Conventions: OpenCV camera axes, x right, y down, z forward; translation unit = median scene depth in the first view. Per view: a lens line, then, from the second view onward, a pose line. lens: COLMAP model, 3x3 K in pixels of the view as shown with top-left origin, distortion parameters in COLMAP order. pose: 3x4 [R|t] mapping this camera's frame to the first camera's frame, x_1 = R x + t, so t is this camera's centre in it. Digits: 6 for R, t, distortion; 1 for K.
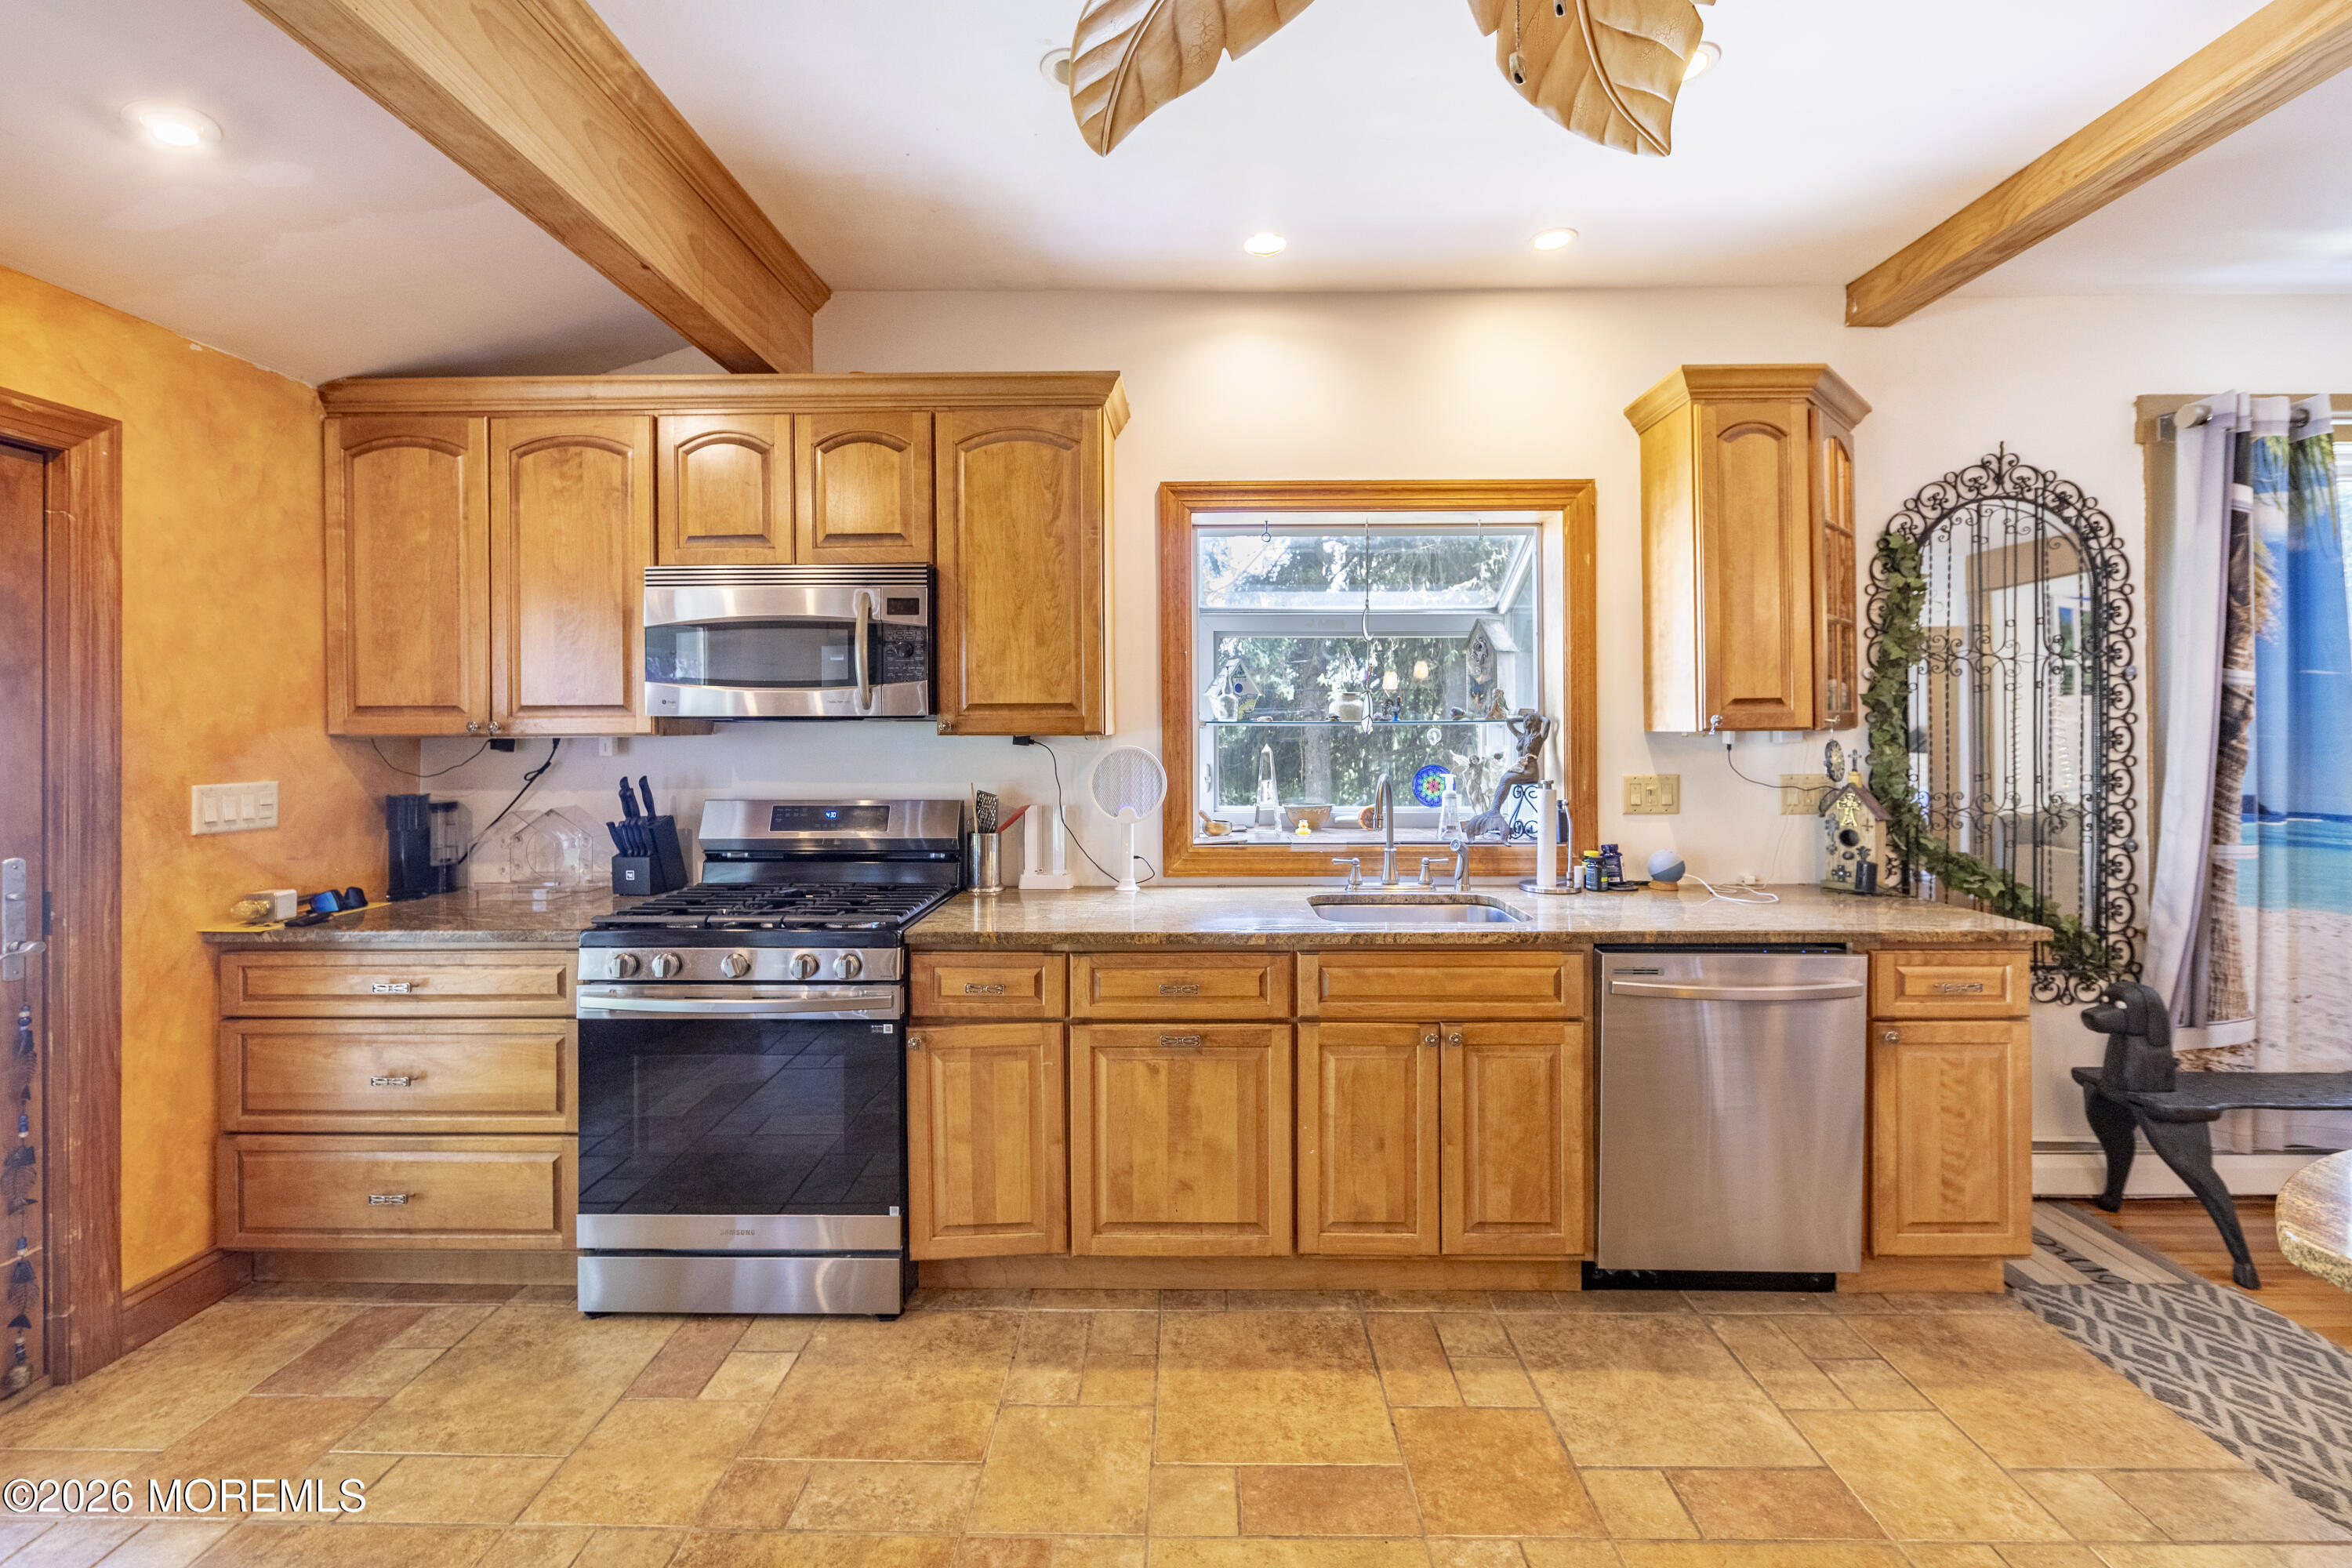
lens RADIAL K [[940.9, 0, 1168.5], [0, 940.9, 735.2], [0, 0, 1]] dist [-0.004111, -0.000222]
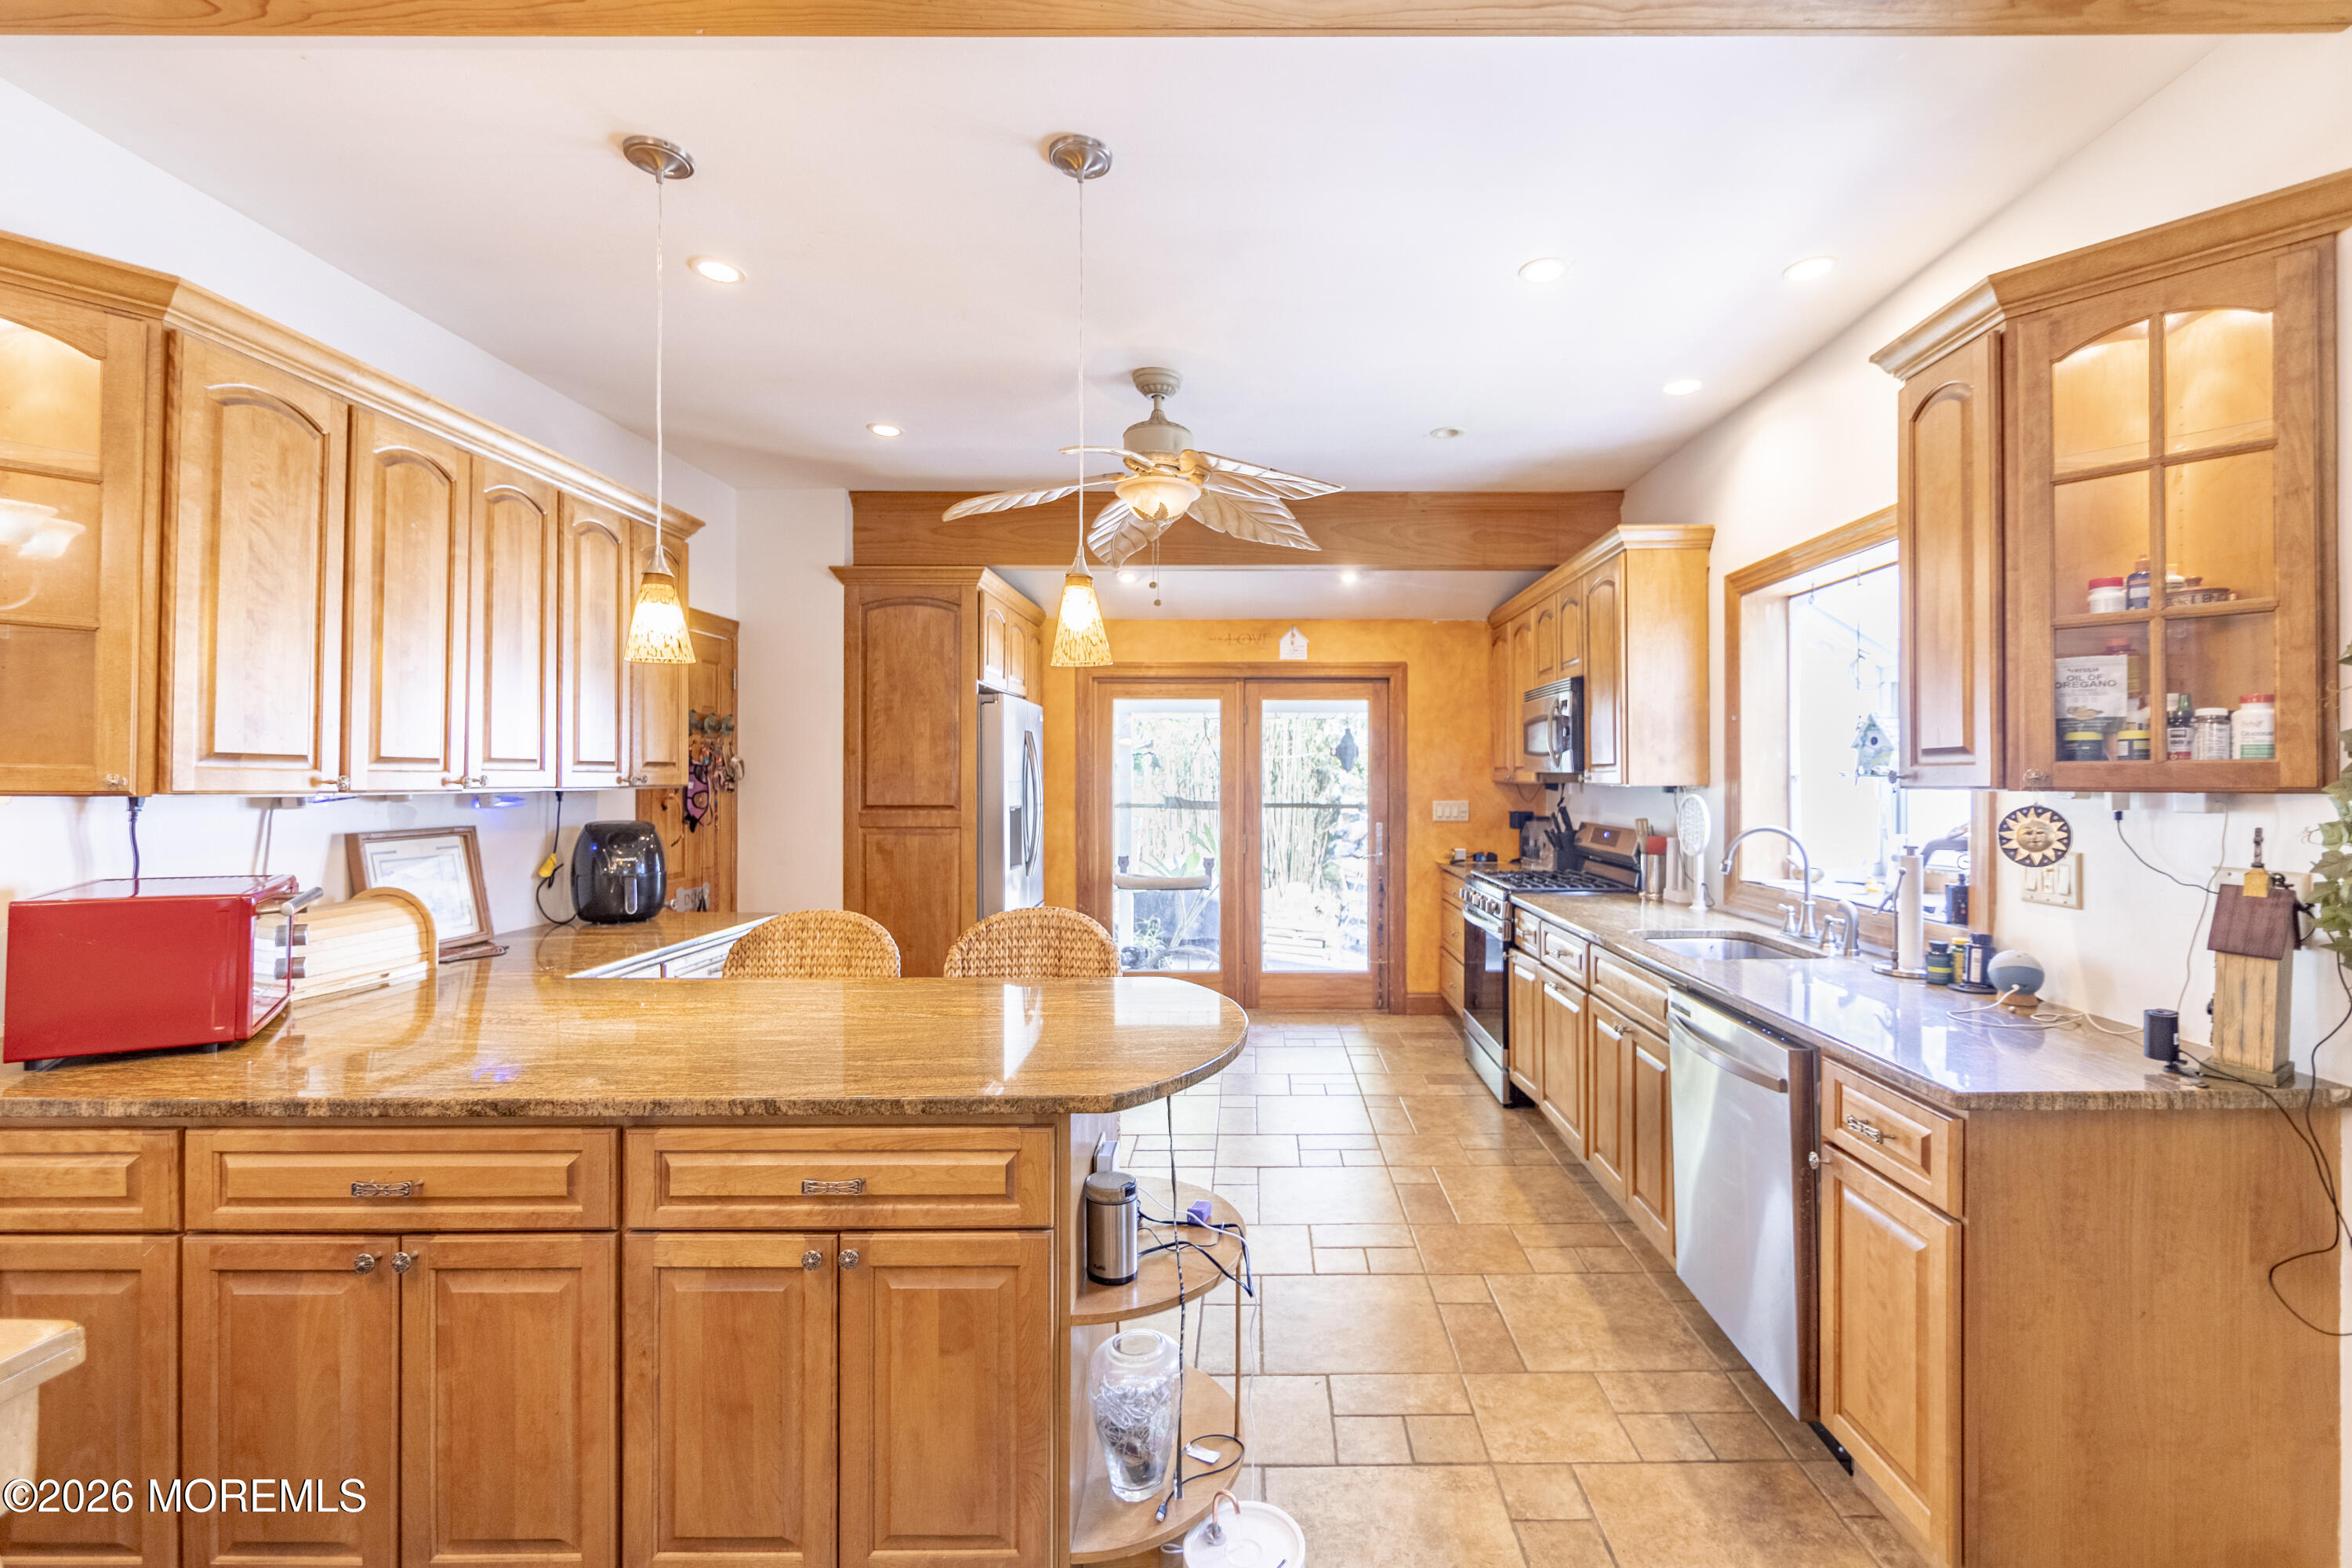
lens RADIAL K [[1016.6, 0, 1258.8], [0, 1016.6, 781.9], [0, 0, 1]] dist [-0.002461, -0.000291]
pose [[0.025889, 0.009571, -0.999619, 1.566493], [0.000103, 0.999954, 0.009577, -0.021653], [0.999665, -0.000351, 0.025887, 0.455686]]
